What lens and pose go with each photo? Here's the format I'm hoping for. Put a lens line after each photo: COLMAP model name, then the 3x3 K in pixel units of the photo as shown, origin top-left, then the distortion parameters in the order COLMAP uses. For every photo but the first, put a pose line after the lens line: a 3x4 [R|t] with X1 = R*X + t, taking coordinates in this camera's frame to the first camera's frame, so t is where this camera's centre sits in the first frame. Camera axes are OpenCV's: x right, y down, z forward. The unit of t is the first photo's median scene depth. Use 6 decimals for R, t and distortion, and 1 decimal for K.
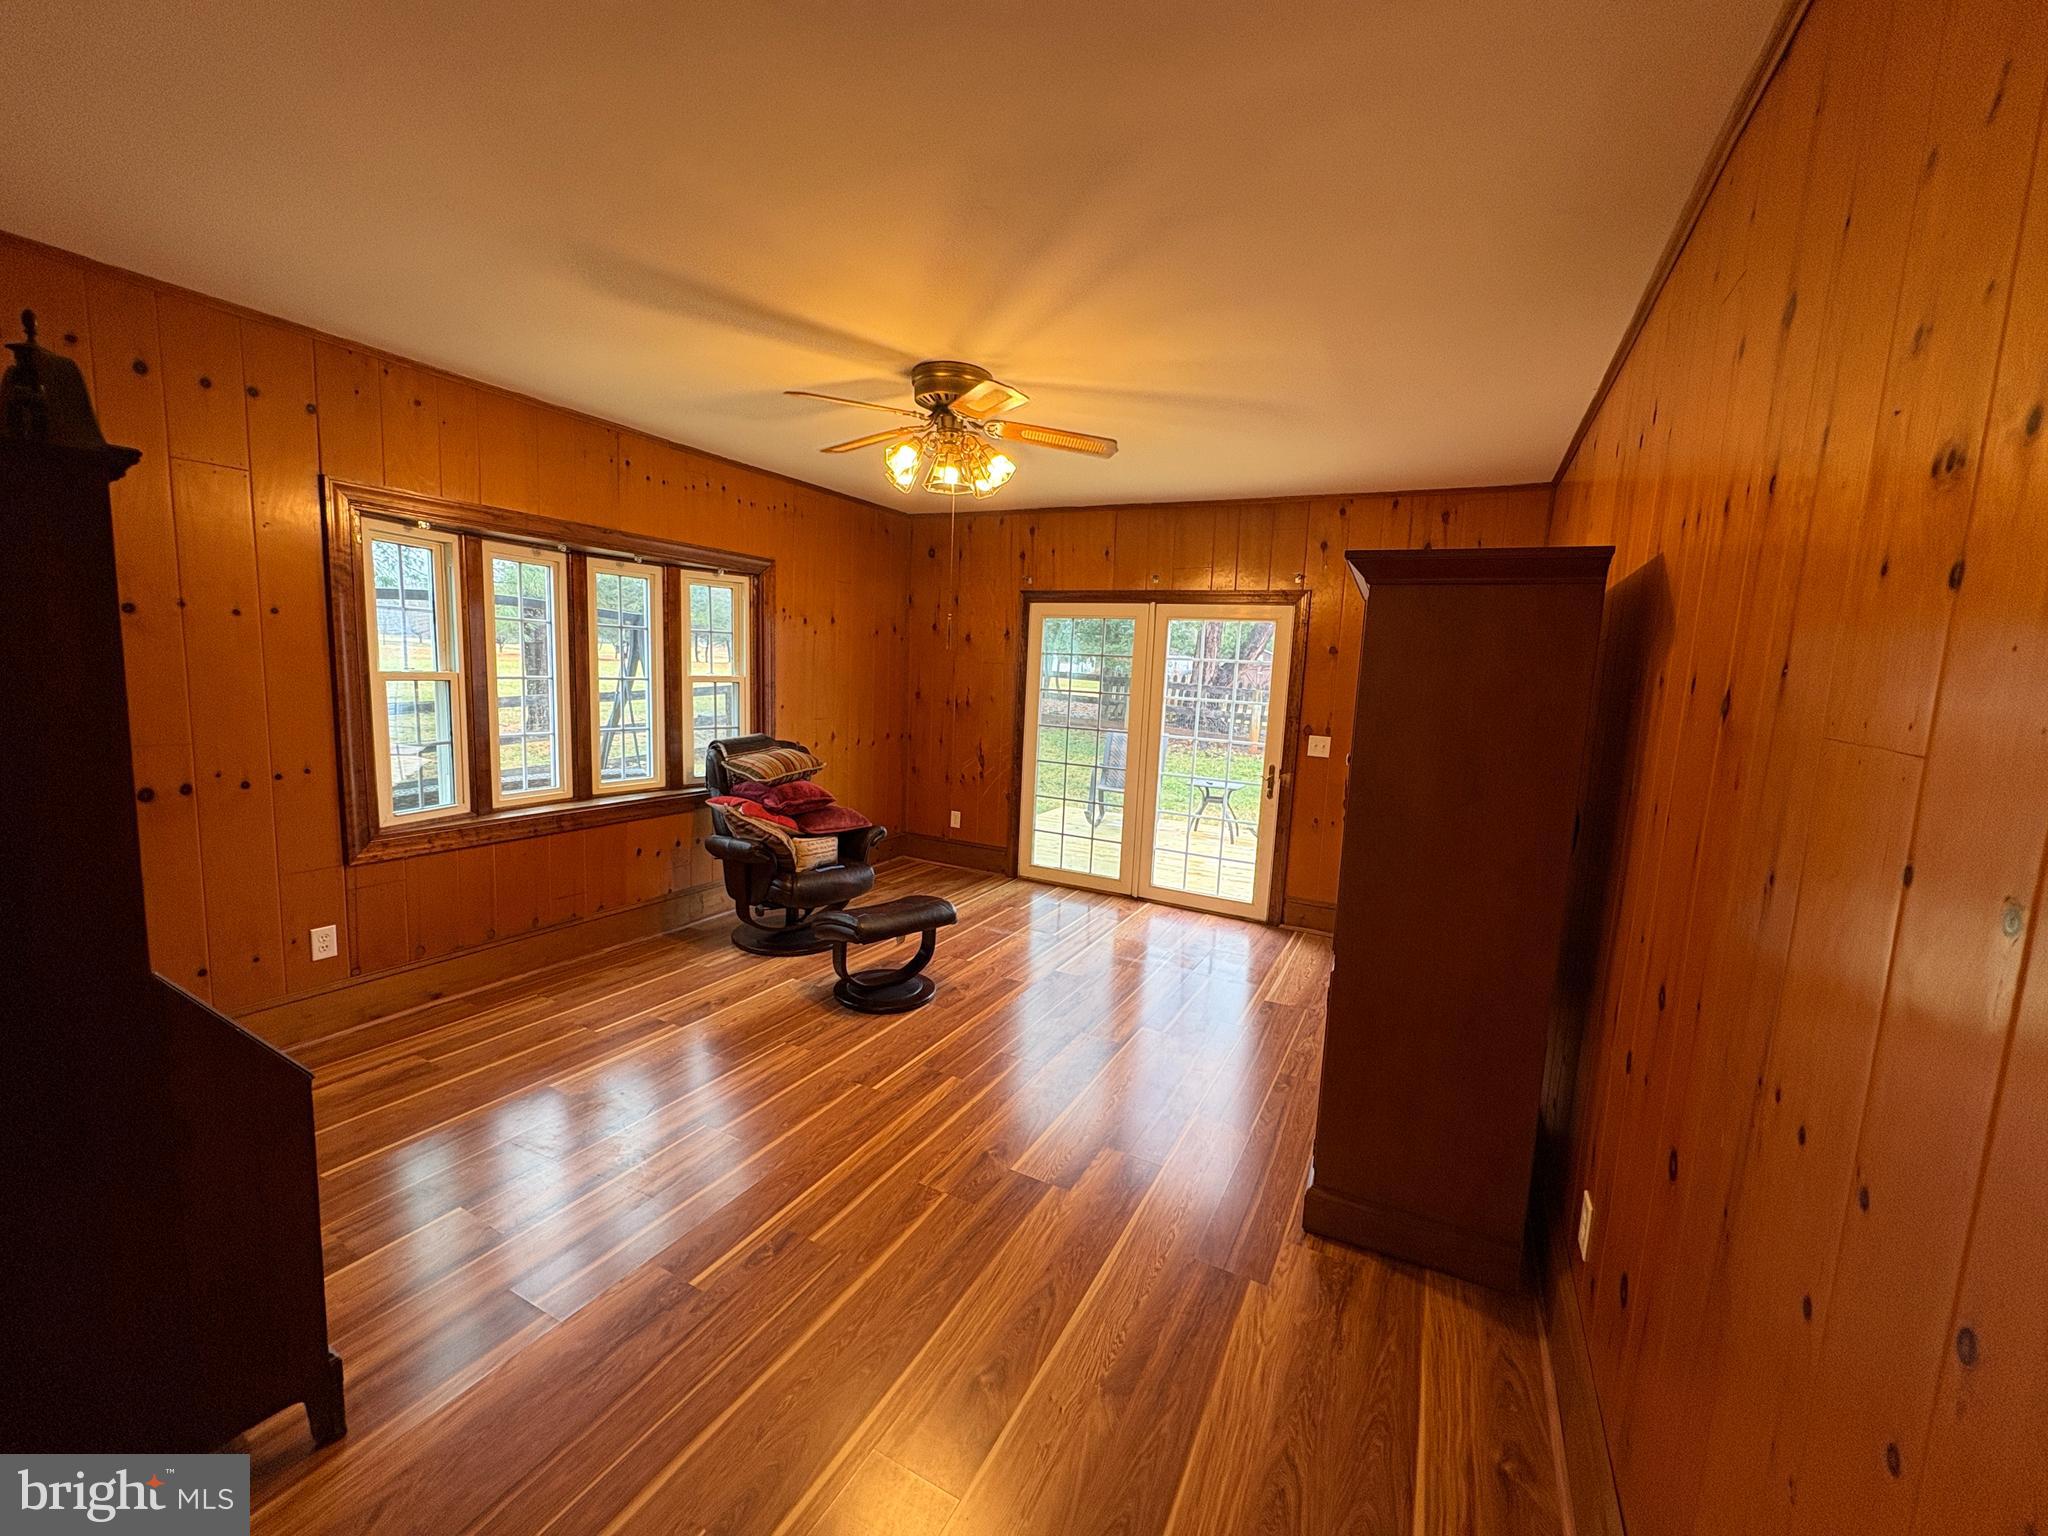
lens RADIAL K [[816.5, 0, 1025.2], [0, 816.5, 768.7], [0, 0, 1]] dist [-0.000203, 0.000012]
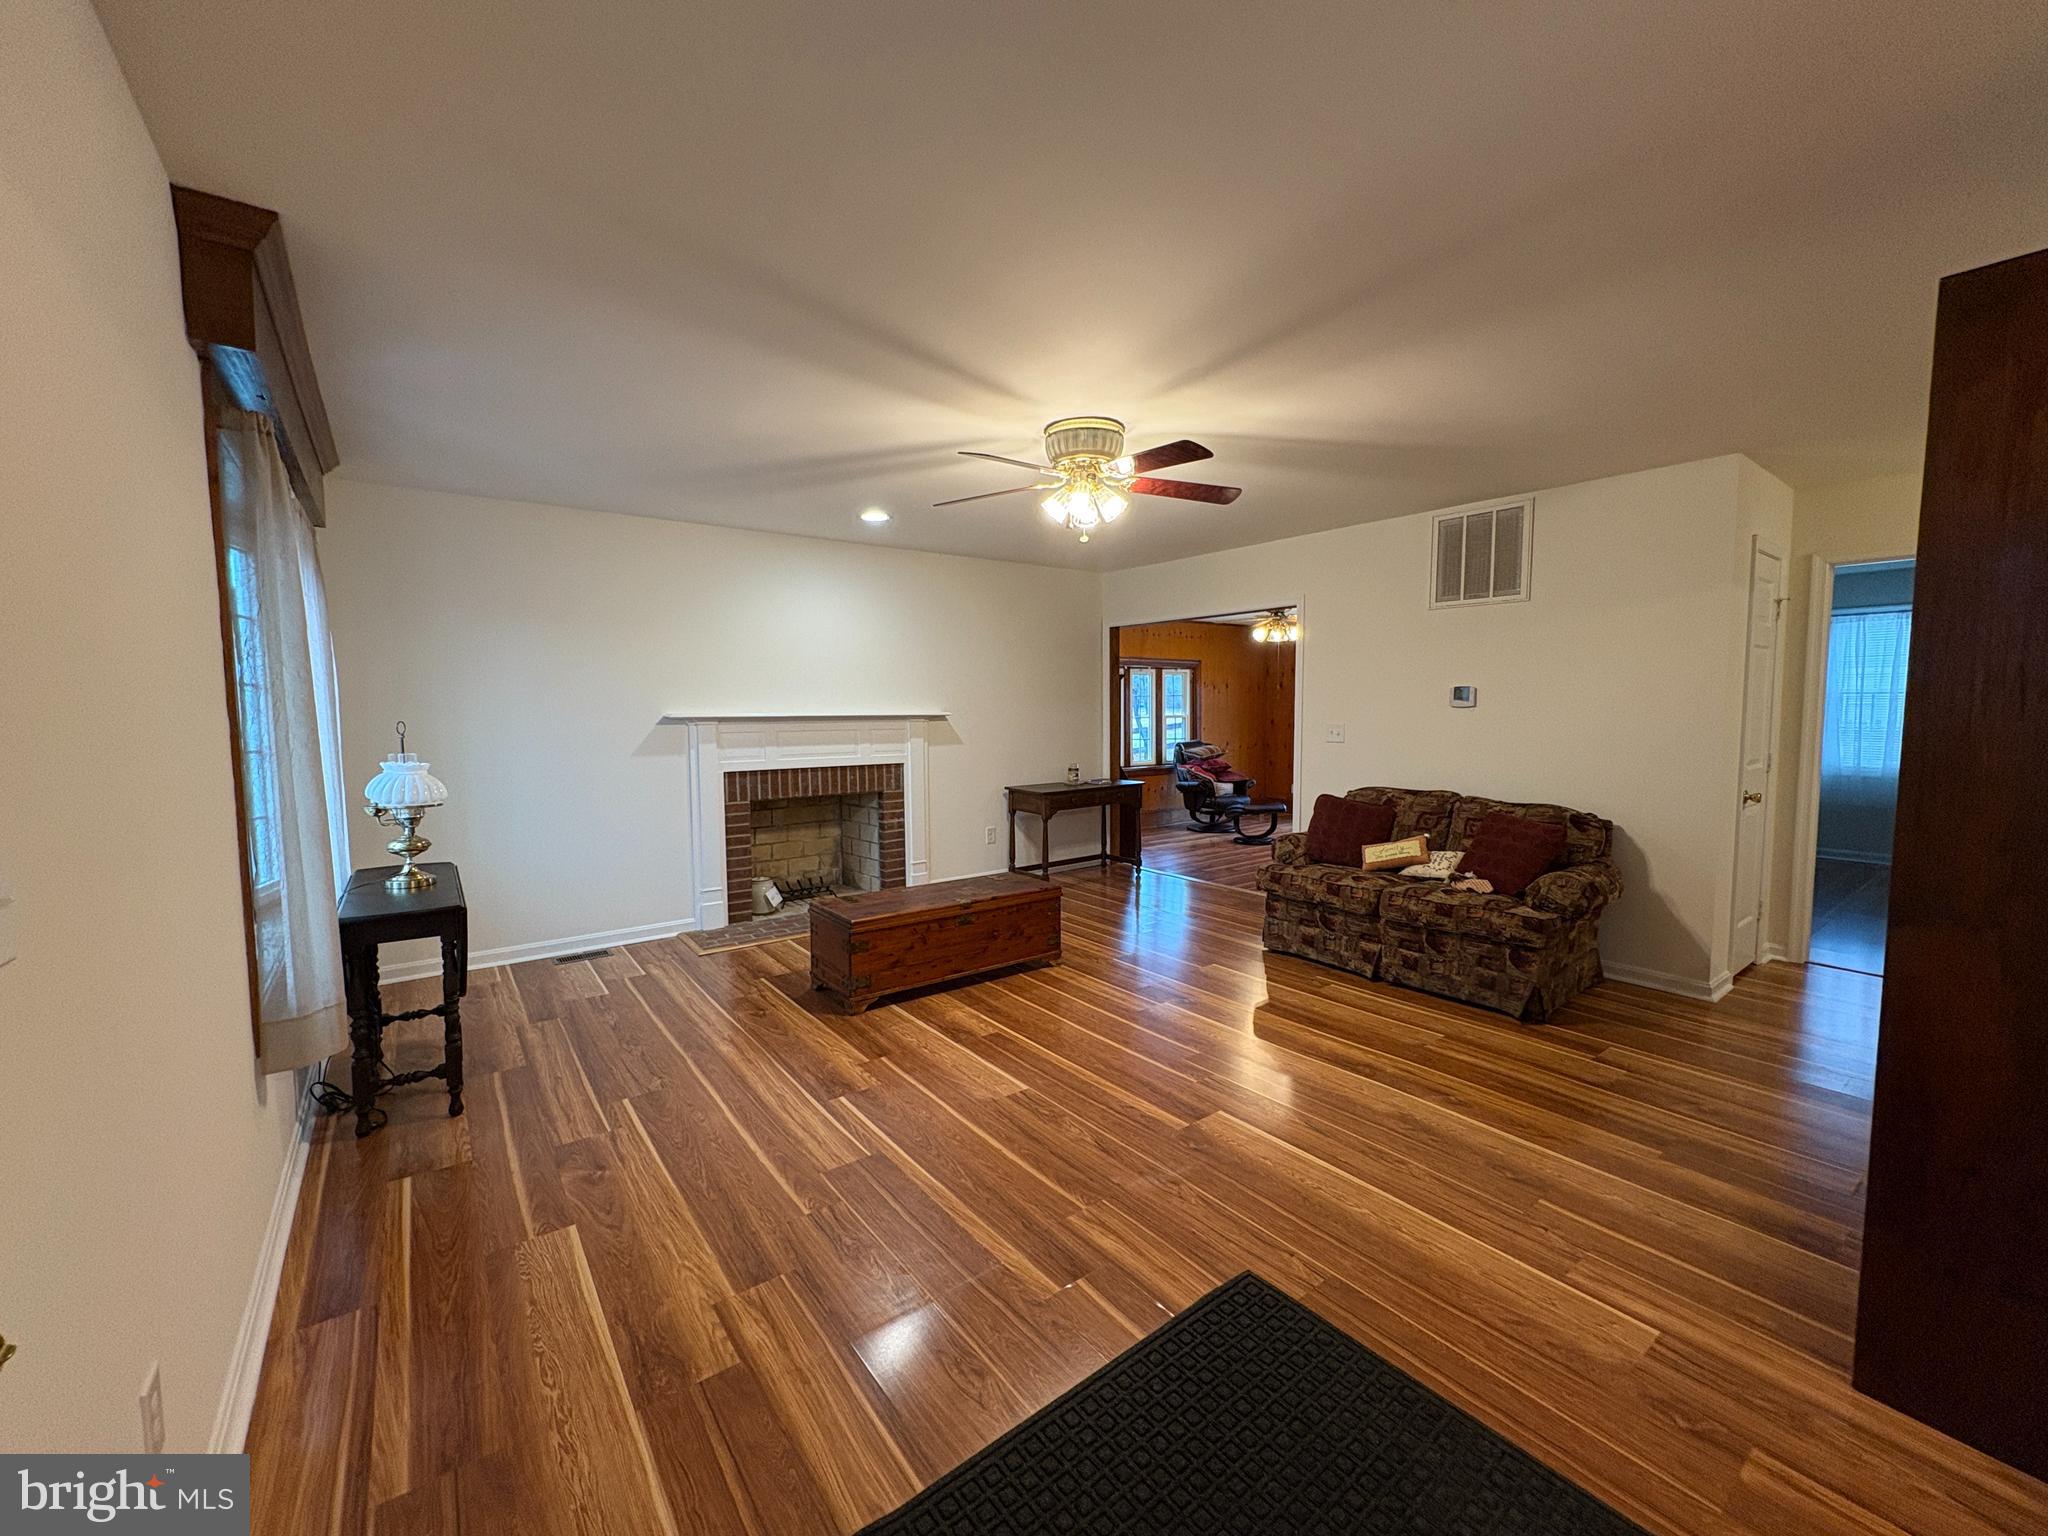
lens RADIAL K [[816.5, 0, 1031.5], [0, 816.5, 767.0], [0, 0, 1]] dist [-0.000203, 0.000012]
pose [[0.907007, -0.021669, -0.420557, 0.197512], [-0.003560, 0.998245, -0.059111, 0.162337], [0.421100, 0.055111, 0.905338, -1.179645]]
